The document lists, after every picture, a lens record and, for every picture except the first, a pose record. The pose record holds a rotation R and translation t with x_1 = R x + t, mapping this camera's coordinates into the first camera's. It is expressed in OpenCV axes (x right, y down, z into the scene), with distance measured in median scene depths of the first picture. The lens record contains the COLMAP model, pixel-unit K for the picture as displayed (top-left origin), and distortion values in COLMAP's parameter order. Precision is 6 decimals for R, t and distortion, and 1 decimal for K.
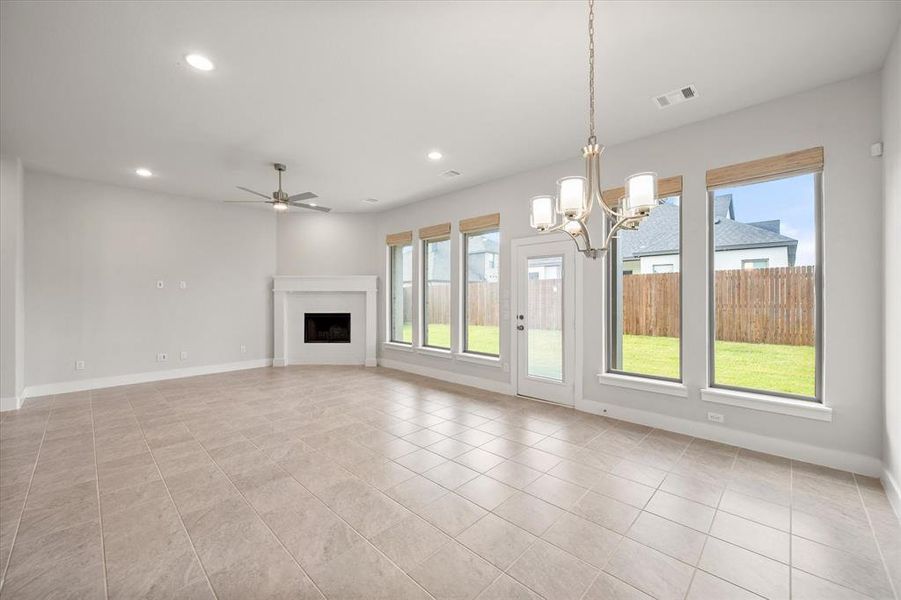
lens RADIAL K [[355.3, 0, 455.1], [0, 355.3, 298.0], [0, 0, 1]] dist [0.000307, 0.000048]
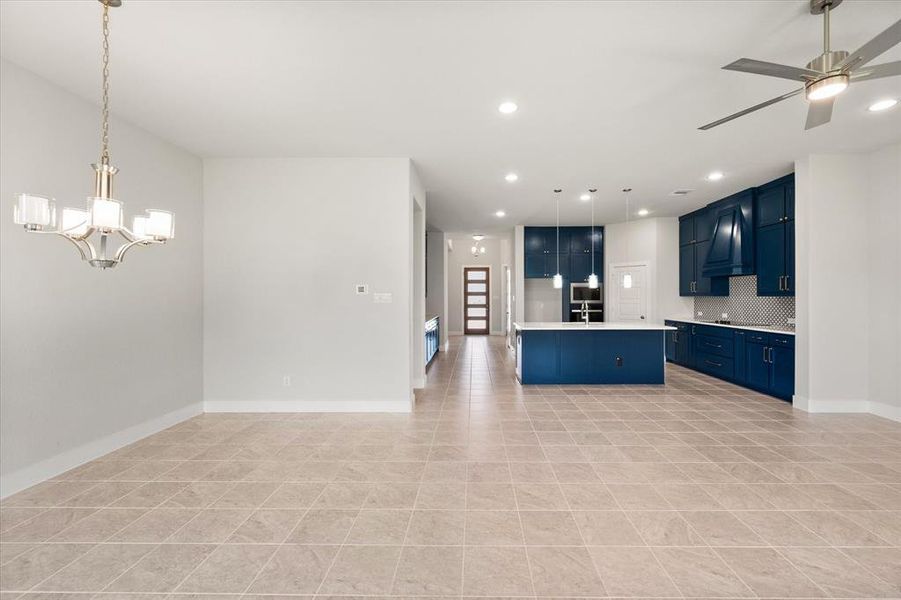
lens RADIAL K [[360.1, 0, 466.6], [0, 360.1, 296.7], [0, 0, 1]] dist [-0.000691, 0.000025]
pose [[-0.733964, 0.003887, -0.679177, 0.130789], [0.001965, 0.999992, 0.003600, -0.010249], [0.679185, 0.001307, -0.733966, 1.060358]]
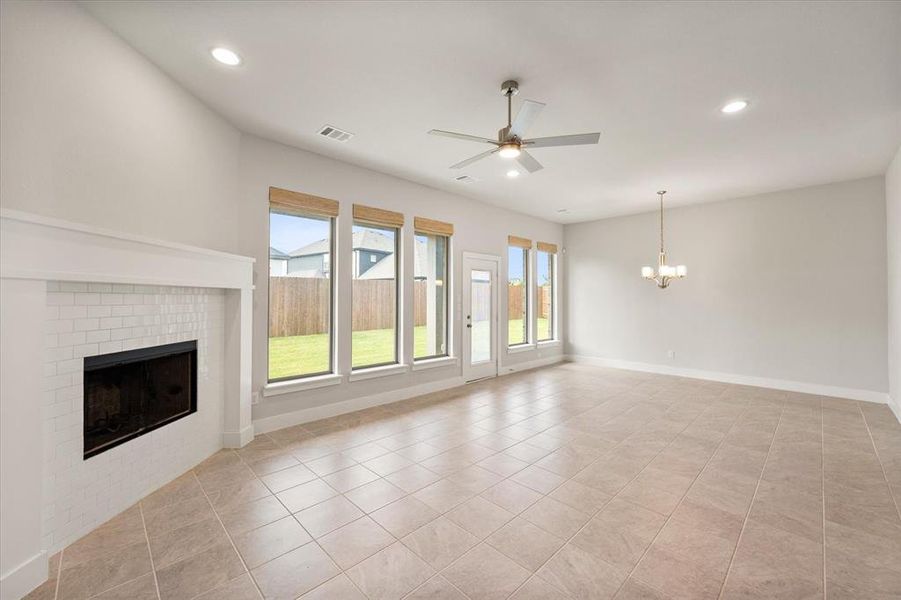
lens RADIAL K [[362.2, 0, 451.3], [0, 362.2, 290.4], [0, 0, 1]] dist [0.006590, 0.000052]
pose [[0.031033, 0.023727, 0.999237, -1.158328], [0.000597, 0.999718, -0.023757, -0.007931], [-0.999518, 0.001334, 0.031010, 1.123051]]
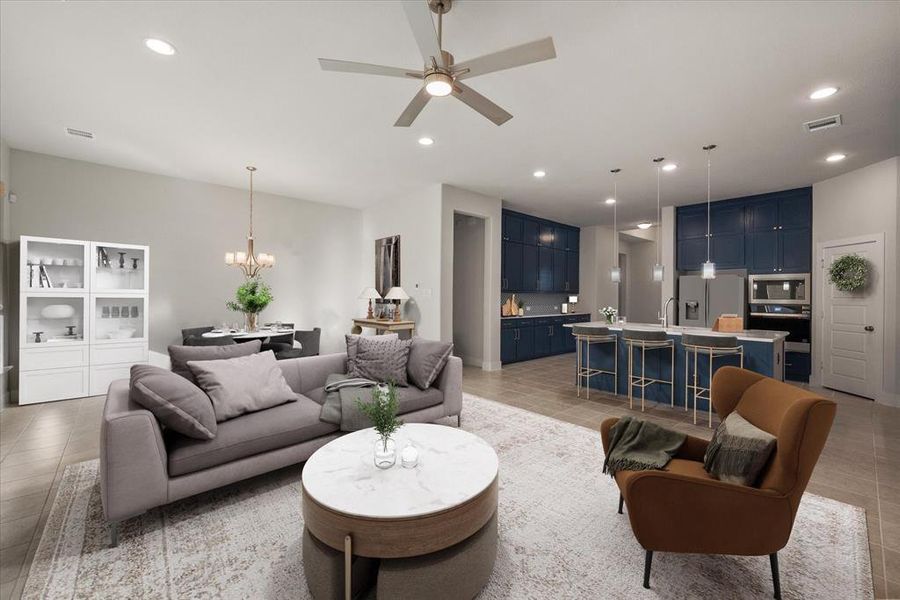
lens RADIAL K [[368.1, 0, 453.7], [0, 368.1, 295.7], [0, 0, 1]] dist [-0.001472, -0.000303]
pose [[-0.997019, -0.005083, 0.076986, -0.568276], [-0.004591, 0.999968, 0.006570, 0.000364], [-0.077016, 0.006197, -0.997011, 1.515378]]
